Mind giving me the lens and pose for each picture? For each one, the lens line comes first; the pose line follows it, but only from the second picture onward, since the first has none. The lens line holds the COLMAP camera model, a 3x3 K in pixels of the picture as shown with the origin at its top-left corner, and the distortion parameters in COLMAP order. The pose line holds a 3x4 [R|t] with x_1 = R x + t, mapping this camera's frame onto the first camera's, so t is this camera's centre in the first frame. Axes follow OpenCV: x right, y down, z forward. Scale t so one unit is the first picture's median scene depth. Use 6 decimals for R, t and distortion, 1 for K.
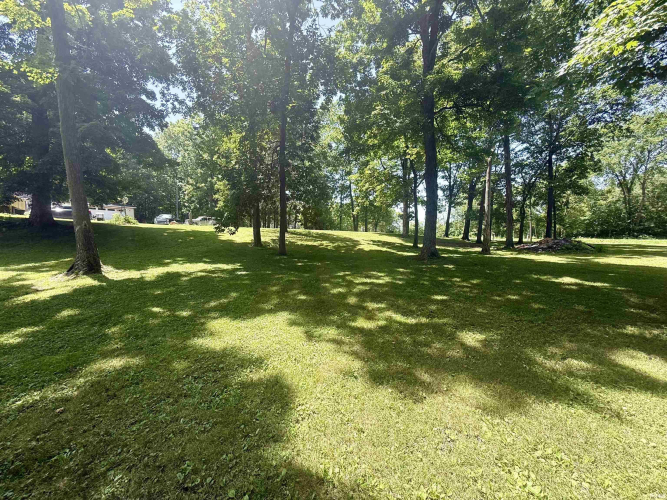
lens RADIAL K [[274.4, 0, 336.2], [0, 274.4, 249.3], [0, 0, 1]] dist [-0.001309, -0.000115]
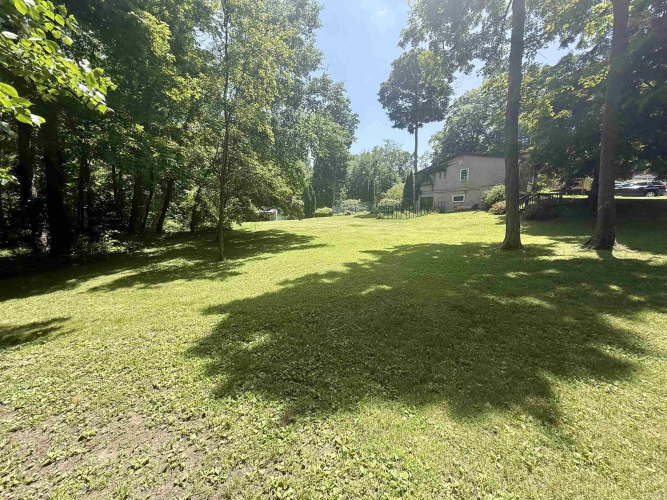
lens RADIAL K [[274.4, 0, 336.2], [0, 274.4, 249.3], [0, 0, 1]] dist [-0.001309, -0.000115]
pose [[-0.086293, 0.131584, -0.987542, 0.355886], [-0.058706, 0.988845, 0.136888, -0.001189], [0.994539, 0.069787, -0.077606, 0.010600]]
